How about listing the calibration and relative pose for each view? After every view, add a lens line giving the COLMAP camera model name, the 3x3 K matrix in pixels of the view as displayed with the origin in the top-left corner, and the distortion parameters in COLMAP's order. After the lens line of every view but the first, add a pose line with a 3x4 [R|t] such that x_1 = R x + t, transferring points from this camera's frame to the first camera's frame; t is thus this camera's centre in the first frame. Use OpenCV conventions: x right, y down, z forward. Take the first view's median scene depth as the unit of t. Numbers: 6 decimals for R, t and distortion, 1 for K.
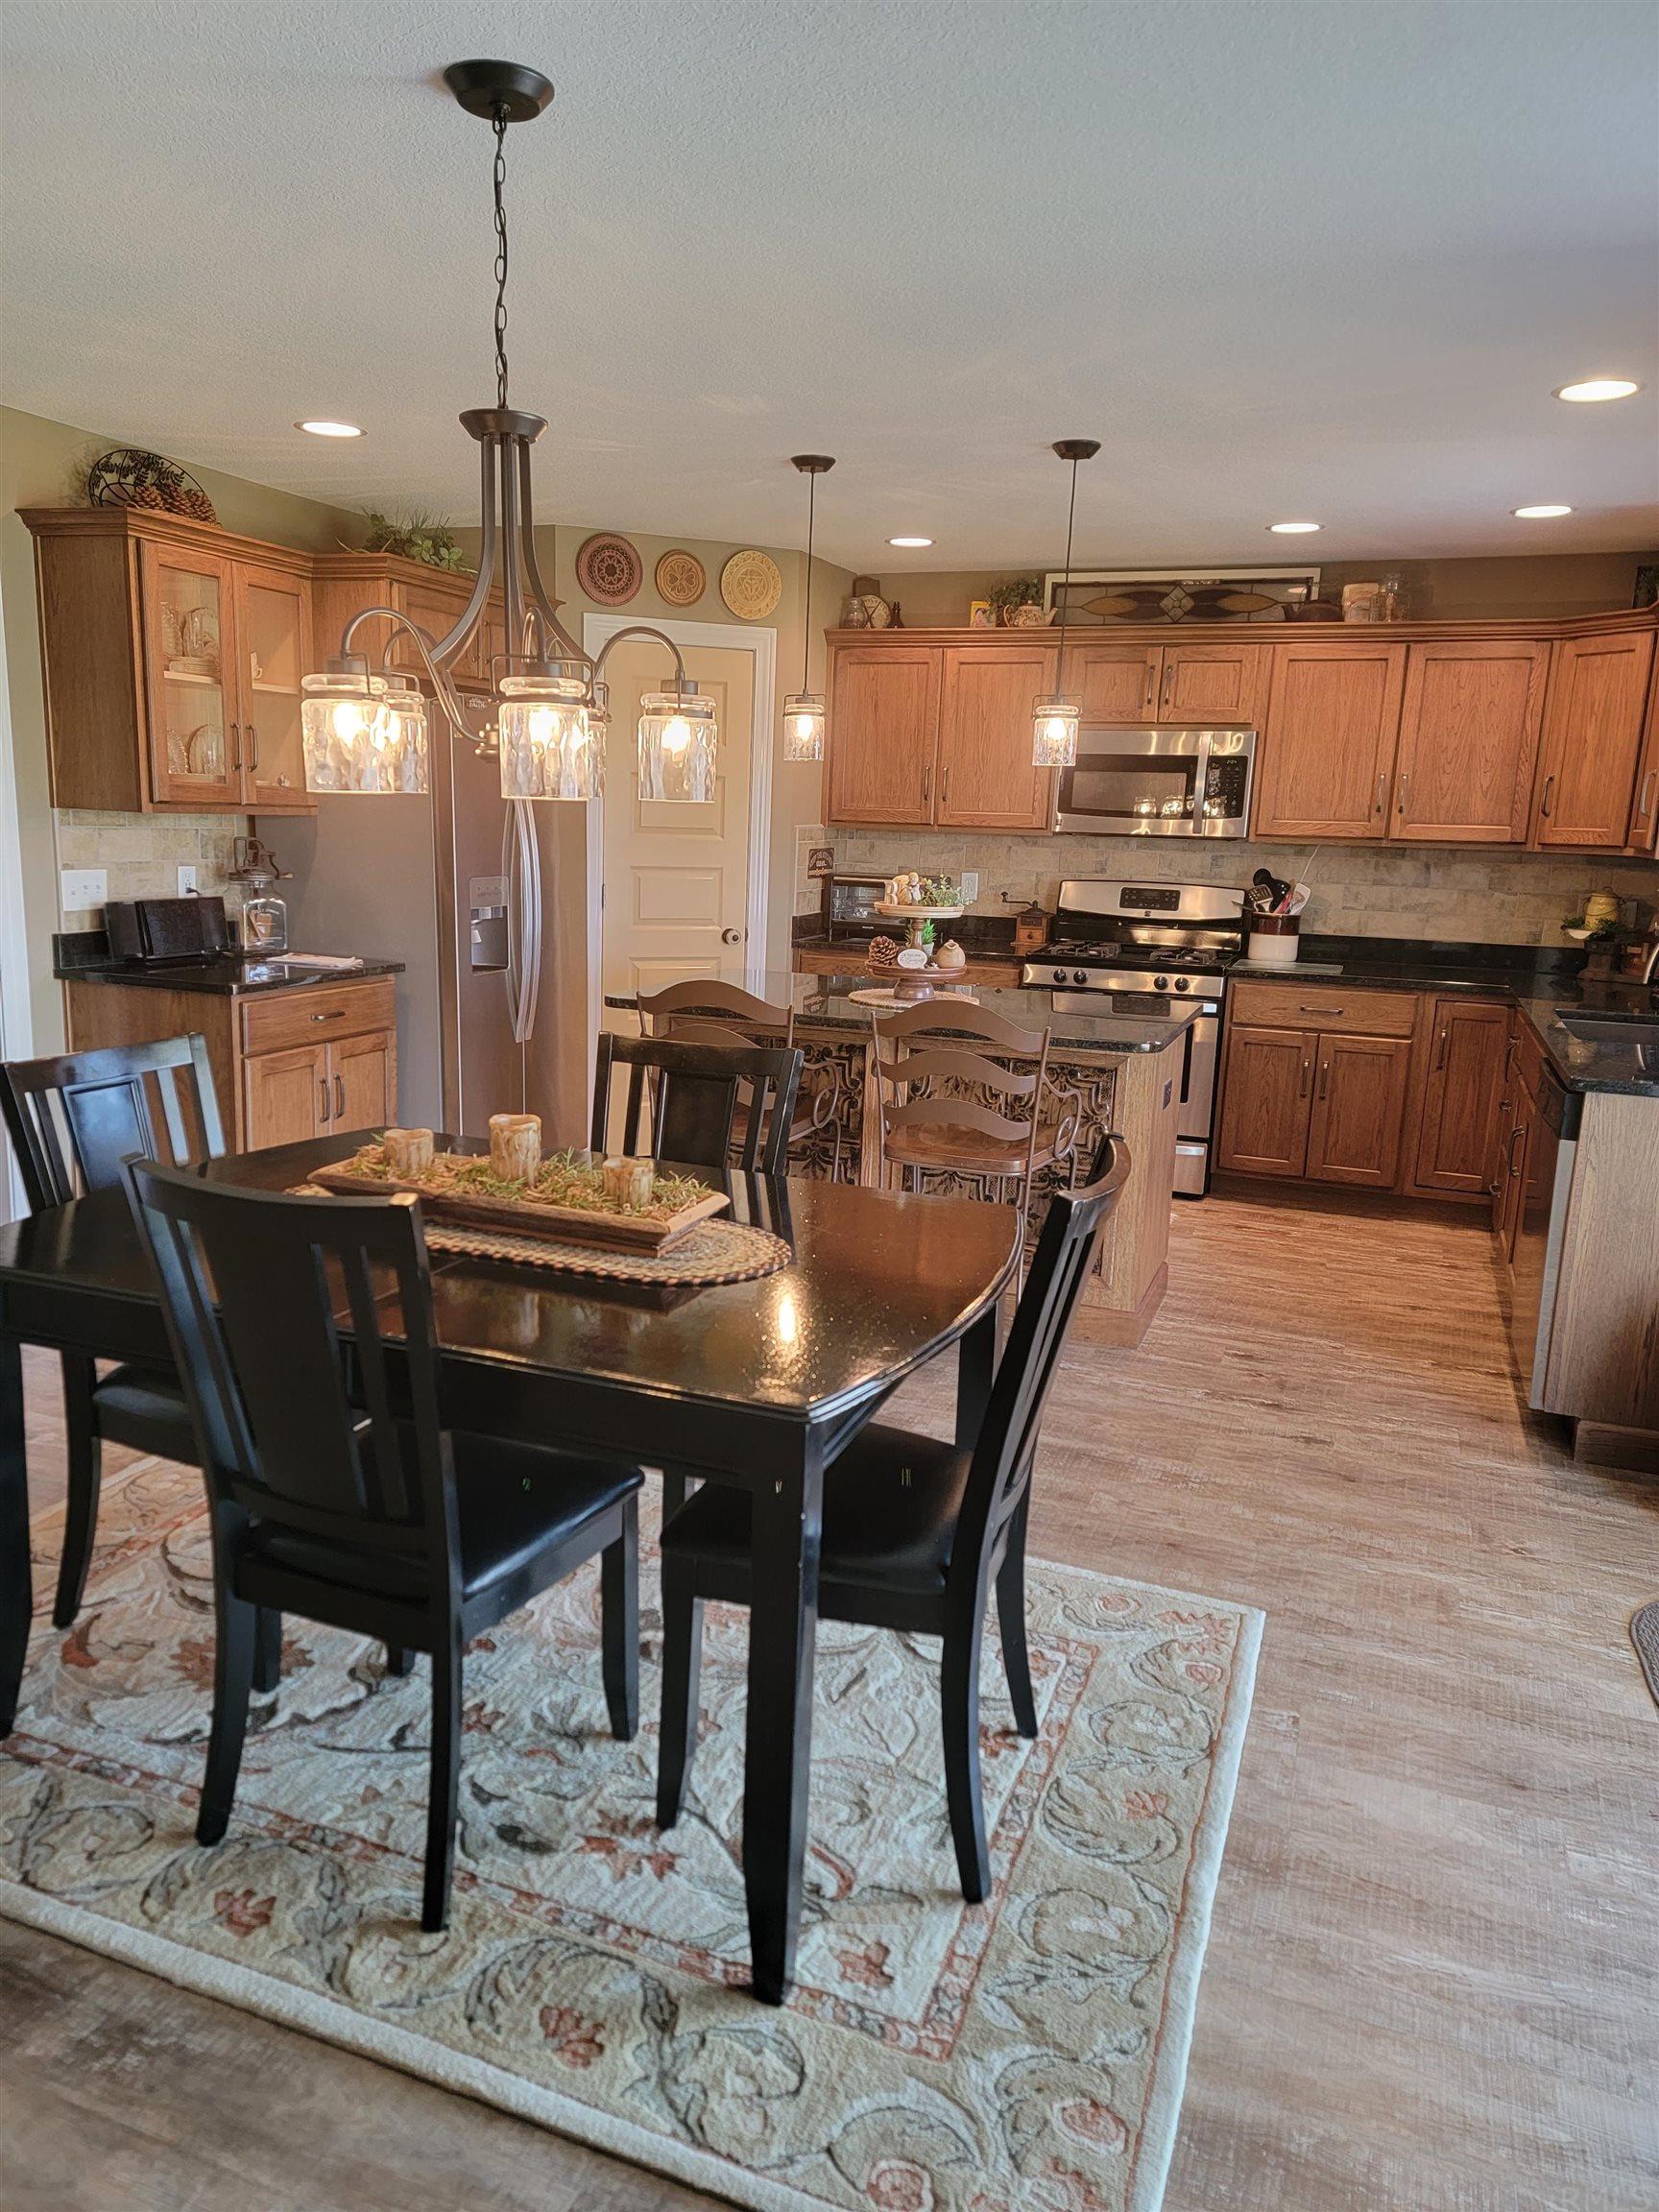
lens RADIAL K [[1568.5, 0, 770.8], [0, 1568.5, 1133.4], [0, 0, 1]] dist [0.096474, -0.116460]
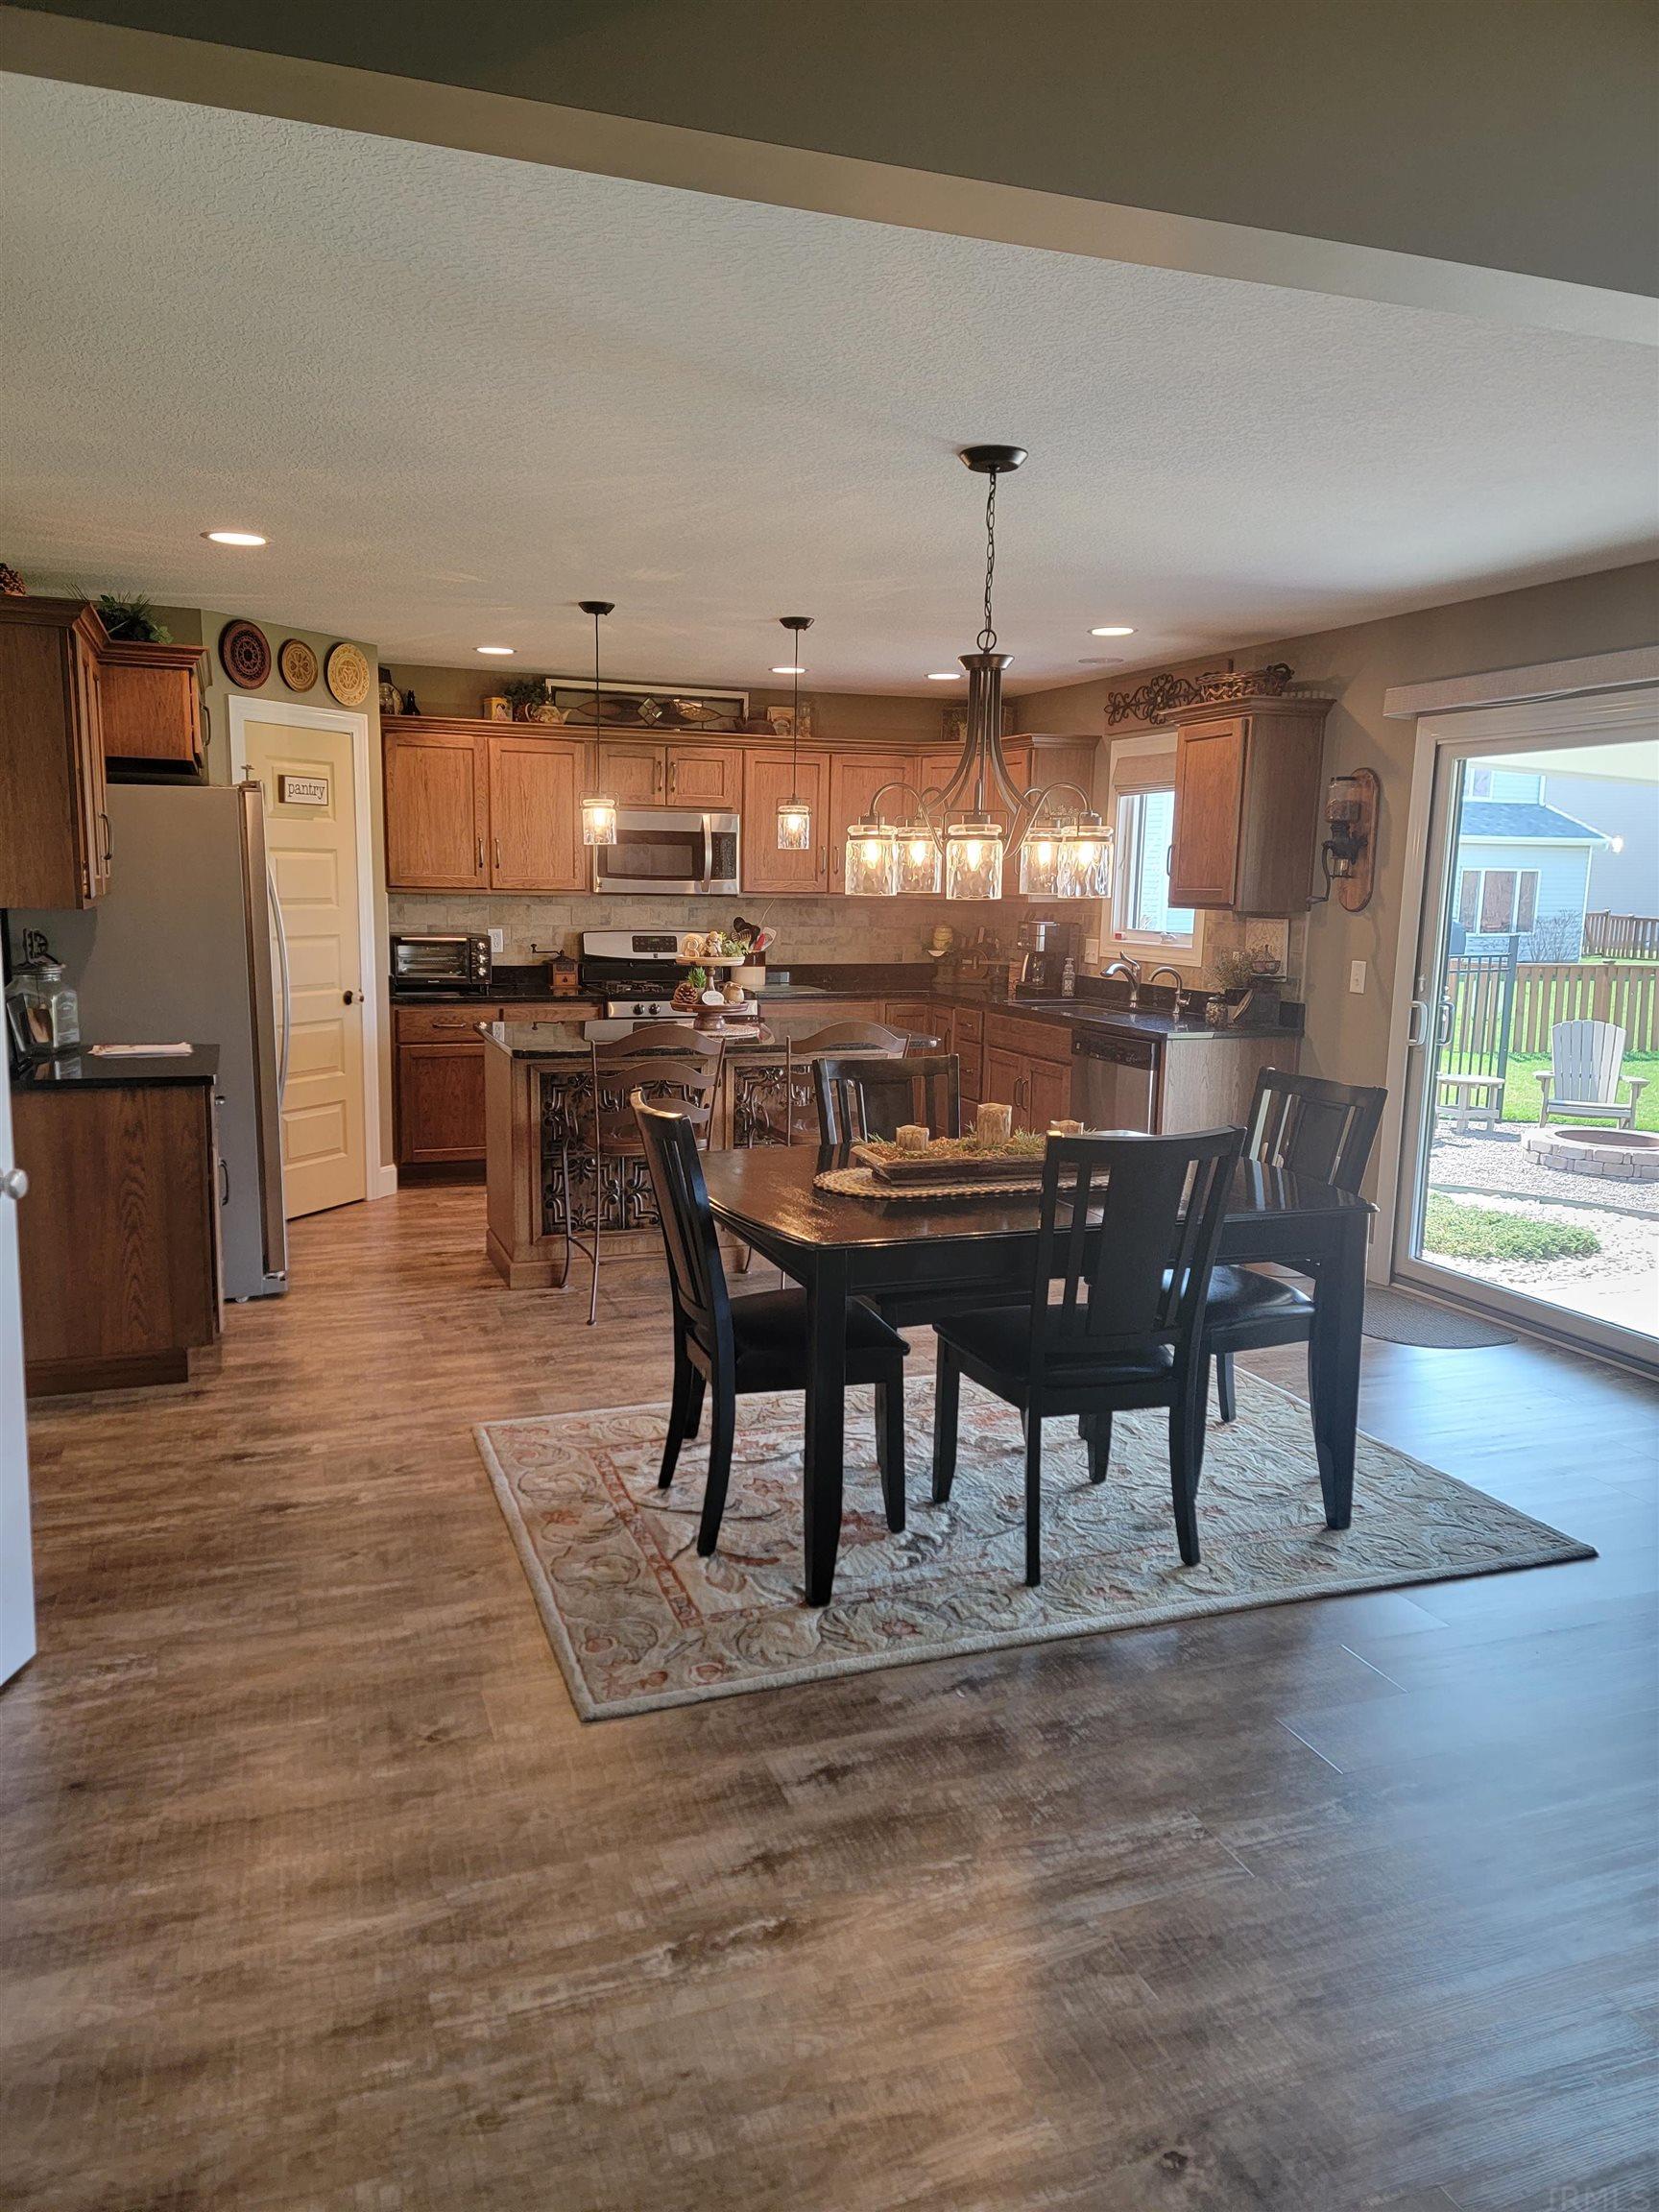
lens RADIAL K [[1559.0, 0, 826.3], [0, 1559.0, 1157.6], [0, 0, 1]] dist [0.085342, 0.000034]
pose [[0.738403, -0.145336, 0.658512, -0.521114], [0.148003, 0.987618, 0.052012, -0.026263], [-0.657918, 0.059056, 0.750770, -0.011955]]
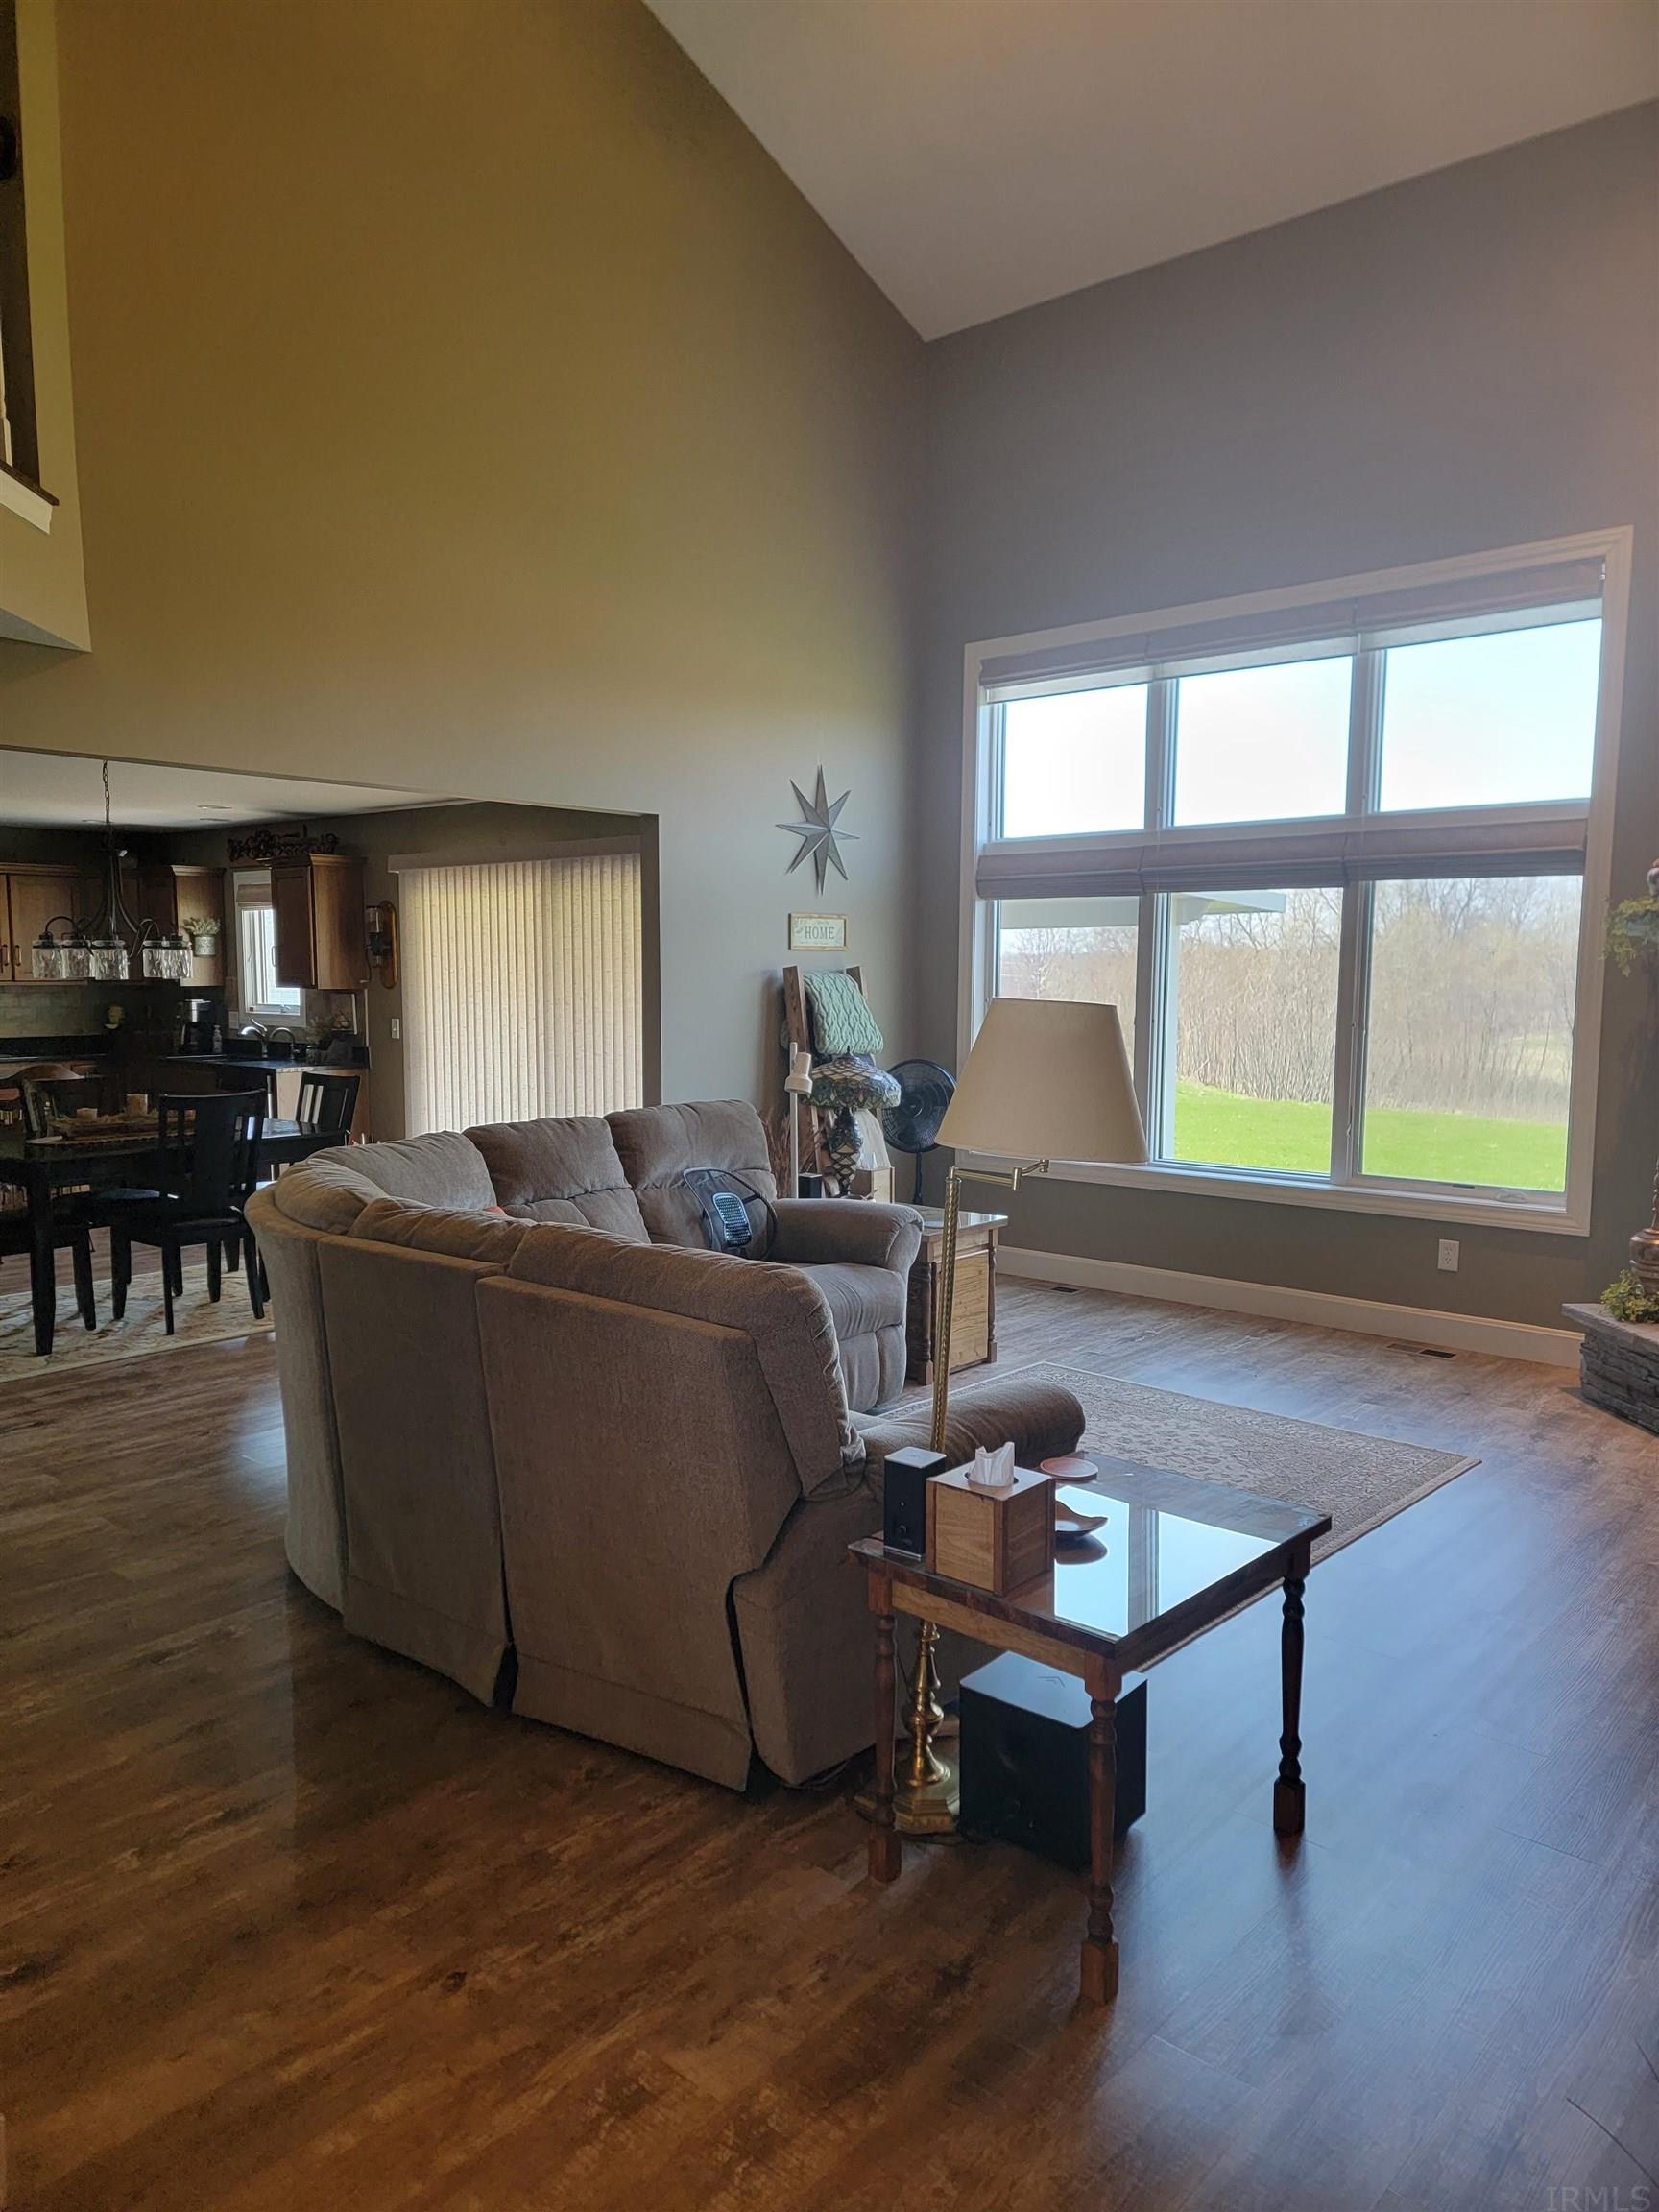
lens RADIAL K [[1568.5, 0, 770.8], [0, 1568.5, 1133.4], [0, 0, 1]] dist [0.096474, -0.116460]
pose [[0.373145, -0.133778, 0.918077, -0.928604], [0.203926, 0.977176, 0.059506, 0.047827], [-0.905084, 0.165015, 0.391909, -0.433927]]
